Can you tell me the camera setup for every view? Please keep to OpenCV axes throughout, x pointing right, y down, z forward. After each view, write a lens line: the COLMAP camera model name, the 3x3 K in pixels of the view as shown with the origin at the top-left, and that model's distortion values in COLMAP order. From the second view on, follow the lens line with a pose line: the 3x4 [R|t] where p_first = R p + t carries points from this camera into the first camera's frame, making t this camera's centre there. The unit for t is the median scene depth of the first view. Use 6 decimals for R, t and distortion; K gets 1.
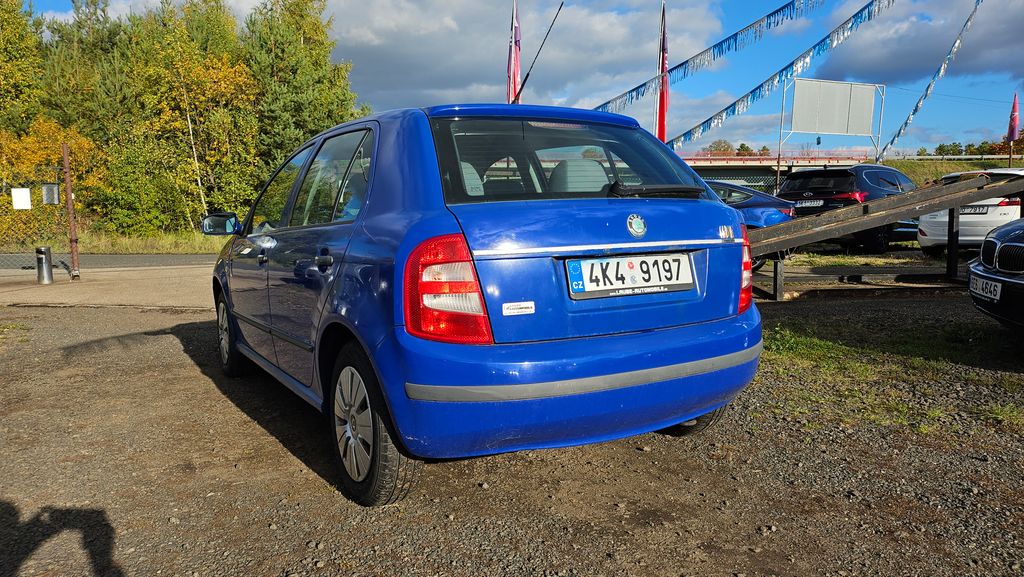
lens RADIAL K [[730.3, 0, 509.7], [0, 730.3, 294.0], [0, 0, 1]] dist [0.047072, -0.017687]
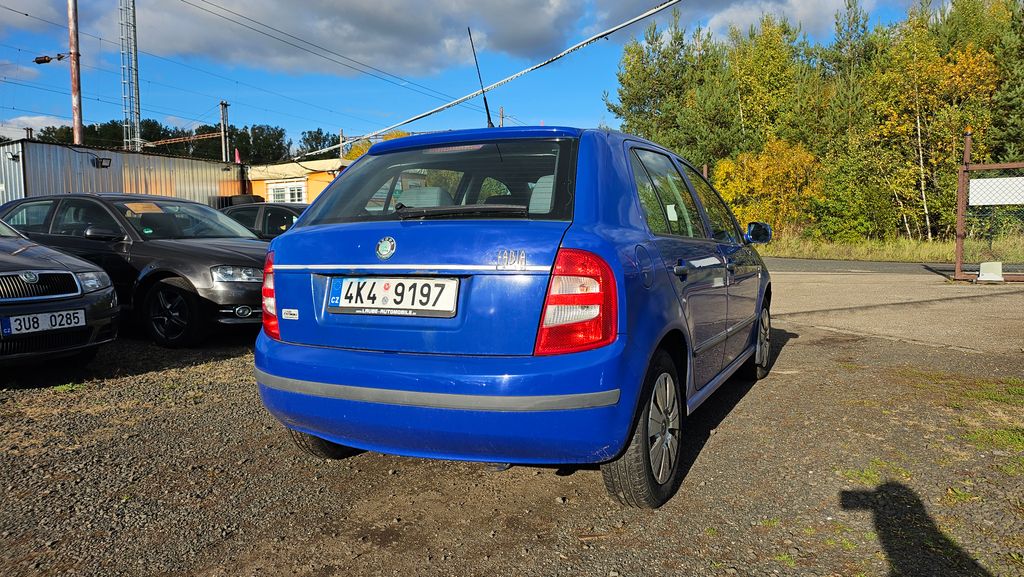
lens RADIAL K [[730.3, 0, 519.0], [0, 730.3, 284.7], [0, 0, 1]] dist [0.047072, -0.017687]
pose [[0.540285, 0.064785, -0.838984, 1.089525], [-0.080453, 0.996441, 0.025133, -0.079556], [0.837627, 0.053920, 0.543575, 0.574678]]
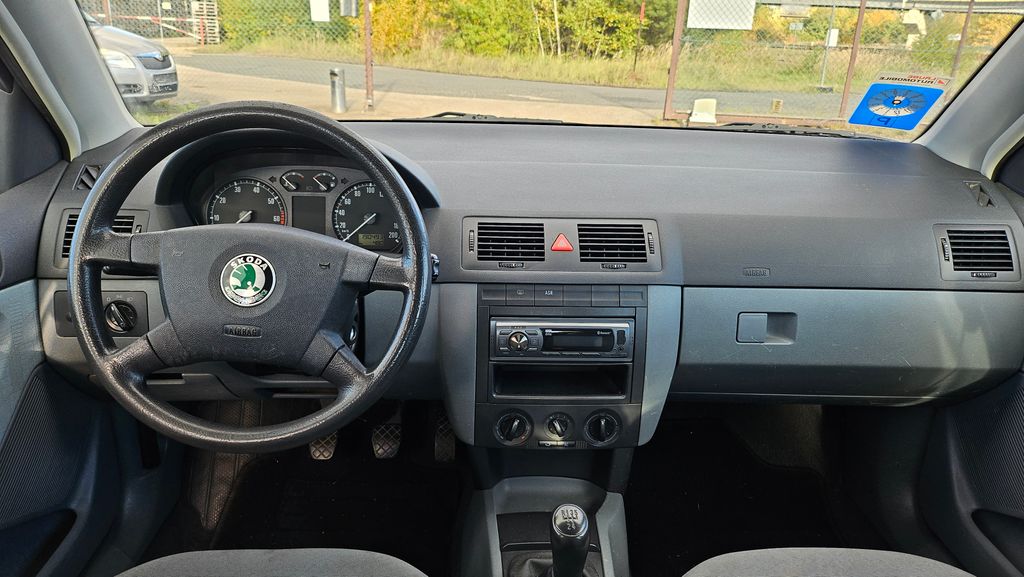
lens RADIAL K [[730.3, 0, 510.0], [0, 730.3, 287.8], [0, 0, 1]] dist [0.047072, -0.017687]
pose [[0.879021, 0.200274, -0.432681, -0.078872], [-0.100319, 0.964874, 0.242804, -0.203585], [0.466110, -0.170024, 0.868236, 1.348178]]
